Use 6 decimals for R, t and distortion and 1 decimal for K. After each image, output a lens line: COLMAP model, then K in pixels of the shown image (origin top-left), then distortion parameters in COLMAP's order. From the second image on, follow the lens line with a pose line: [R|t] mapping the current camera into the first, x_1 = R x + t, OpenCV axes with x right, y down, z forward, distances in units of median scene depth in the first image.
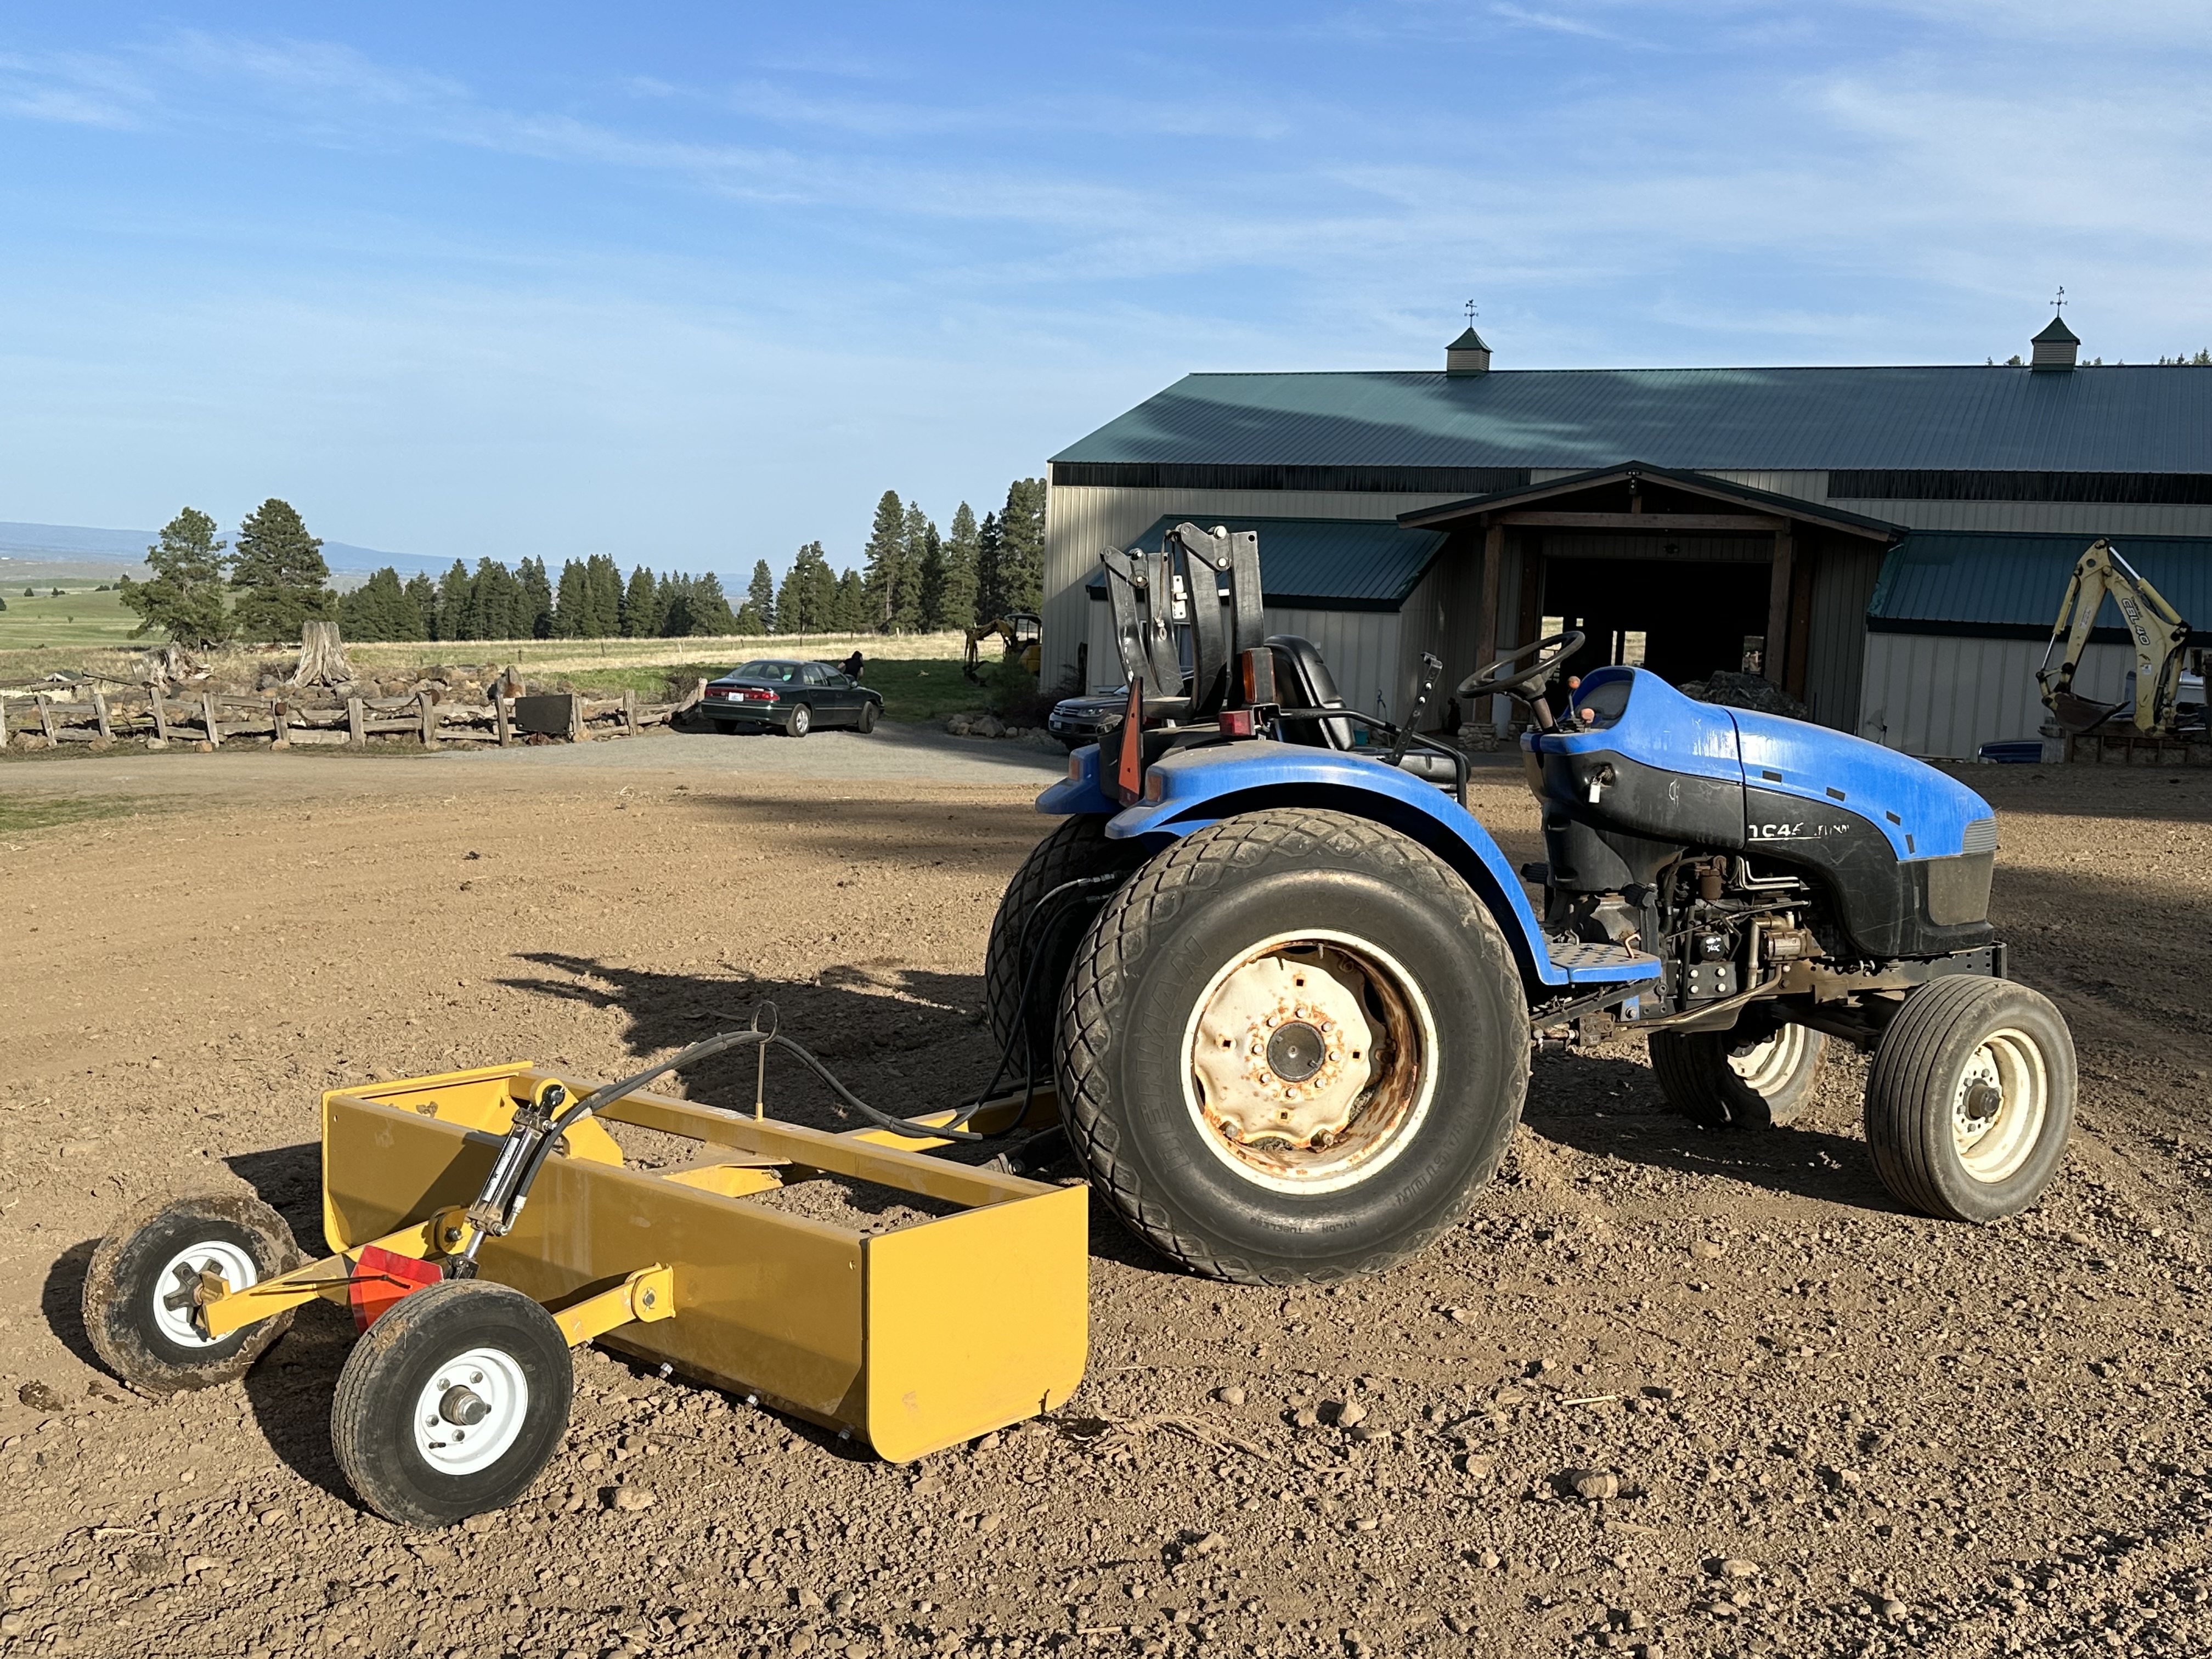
lens RADIAL K [[2204.0, 0, 1106.0], [0, 2204.0, 829.5], [0, 0, 1]] dist [0.116878, -0.009367]
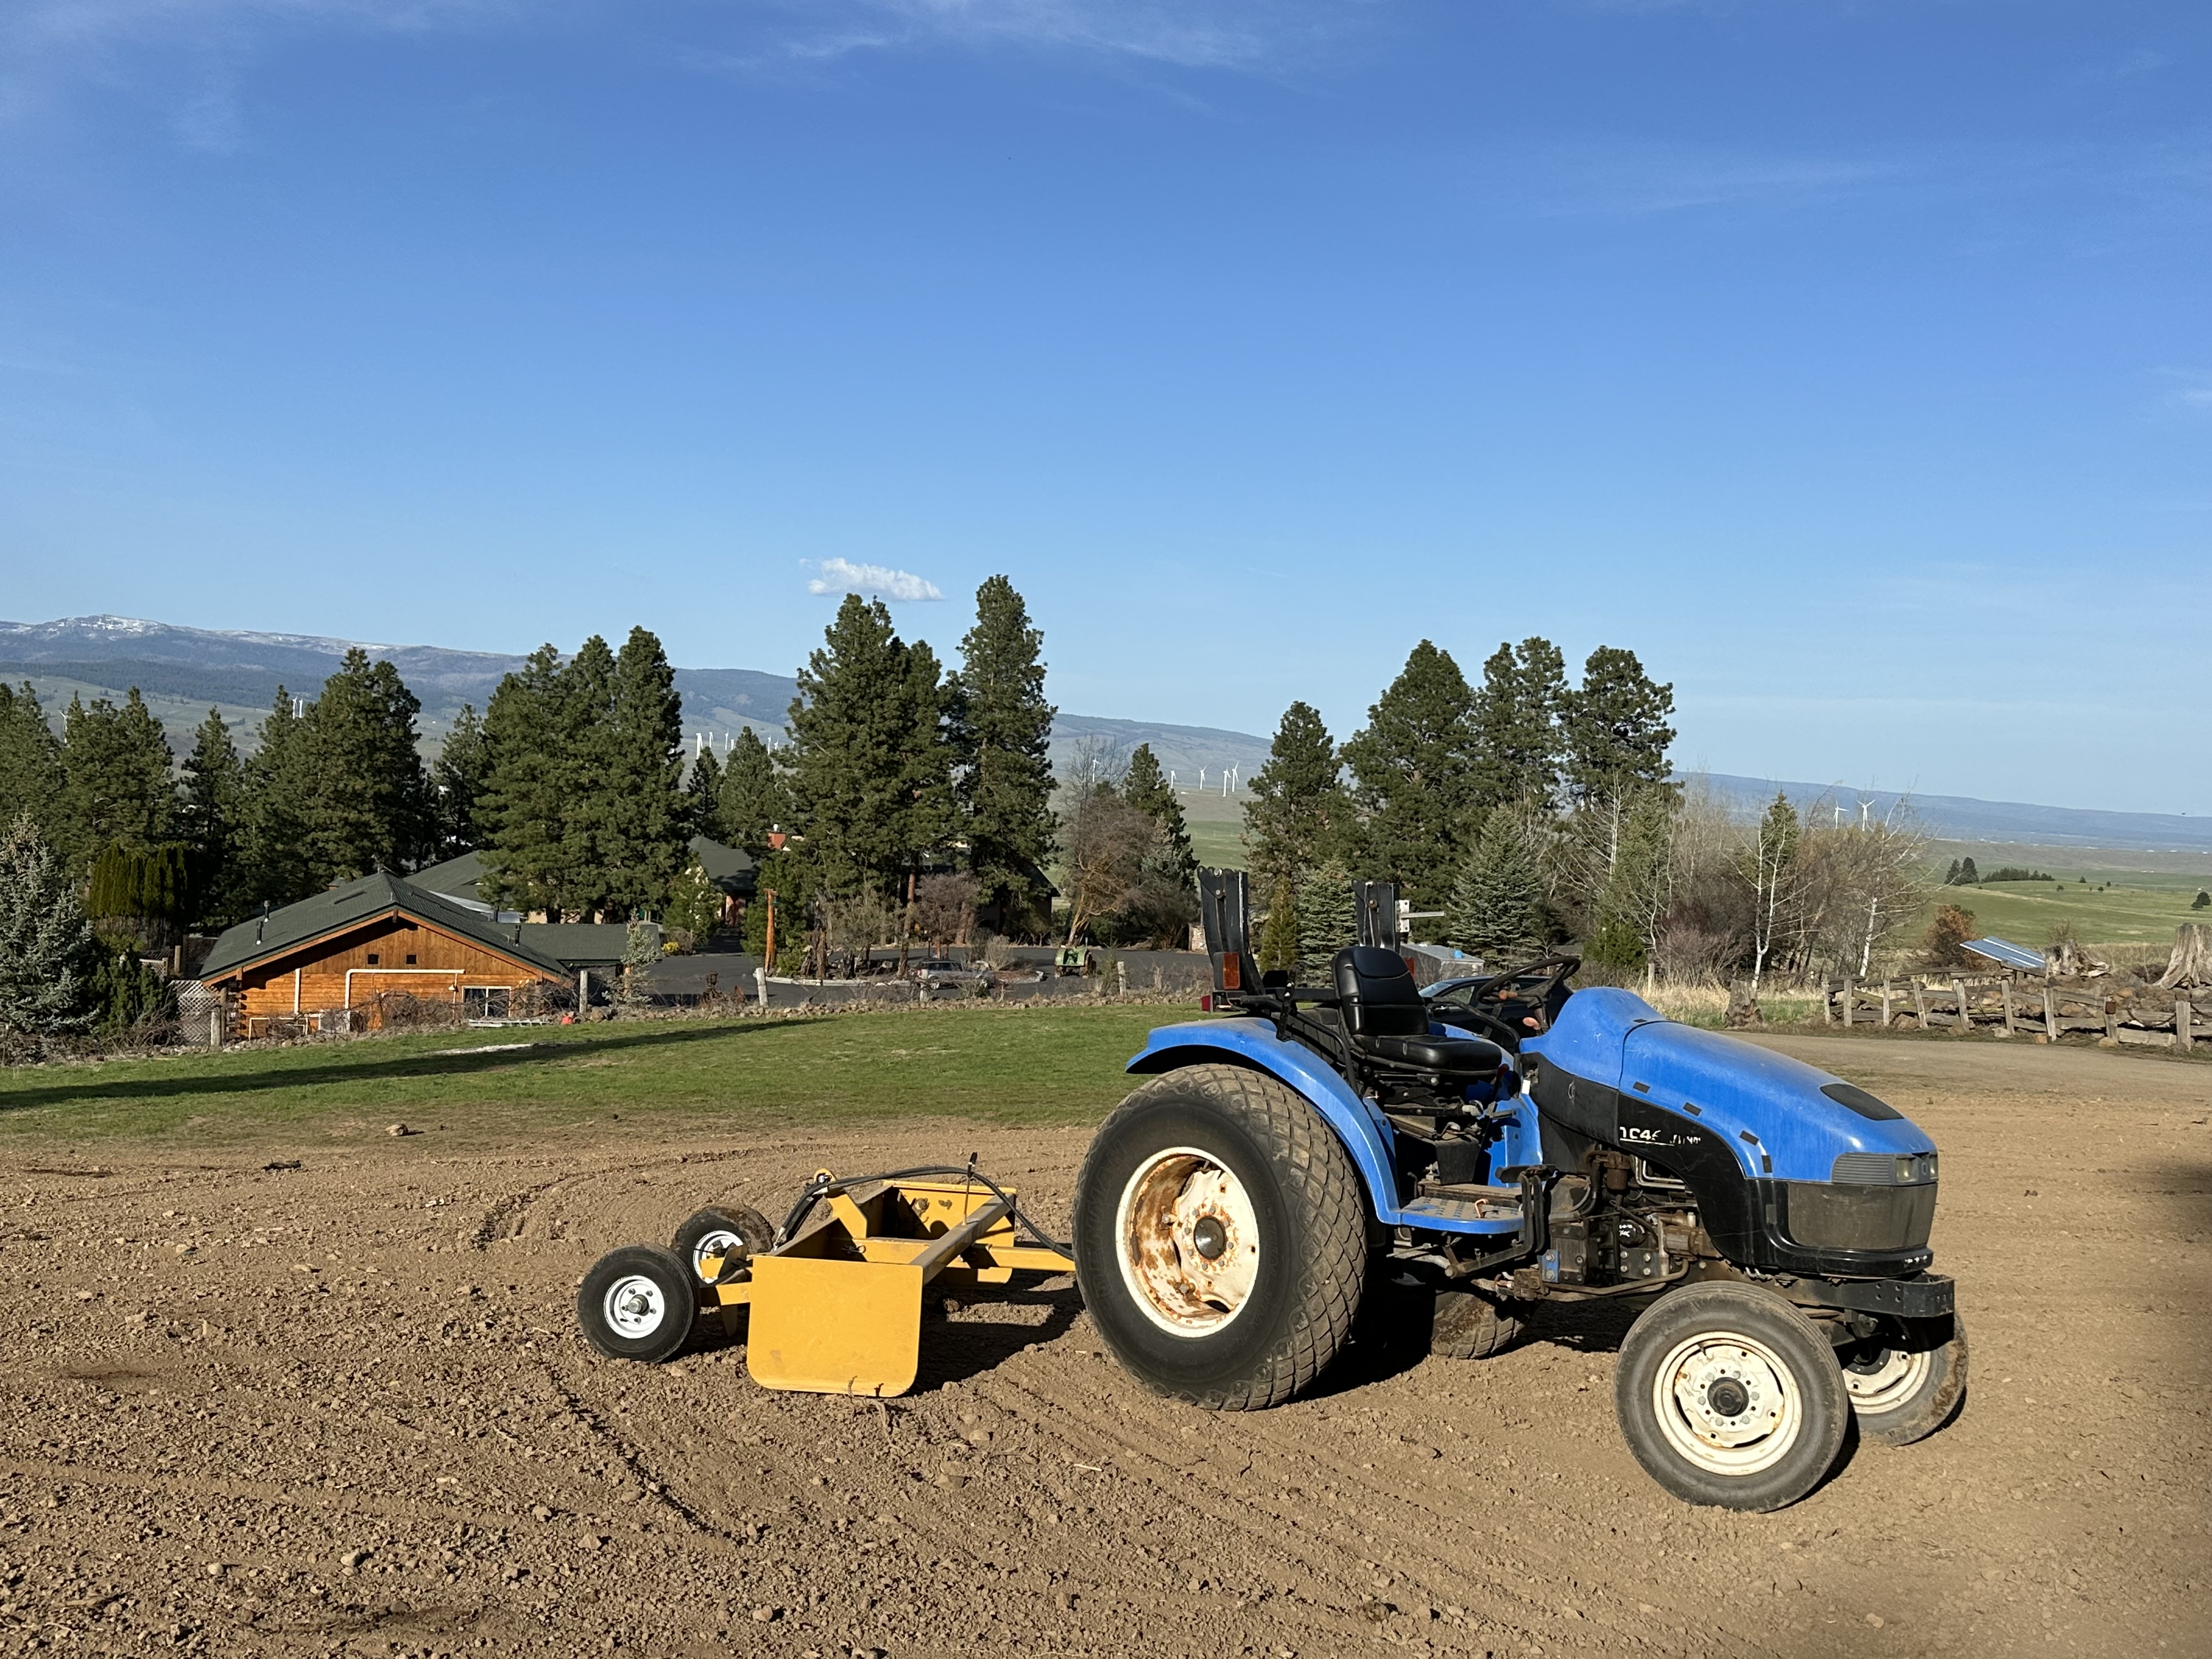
lens RADIAL K [[2204.0, 0, 1106.0], [0, 2204.0, 829.5], [0, 0, 1]] dist [0.116878, -0.009367]
pose [[0.601248, 0.002691, -0.799058, 0.179191], [-0.106370, 0.991364, -0.076699, -0.006535], [0.791951, 0.131111, 0.596342, 0.009864]]
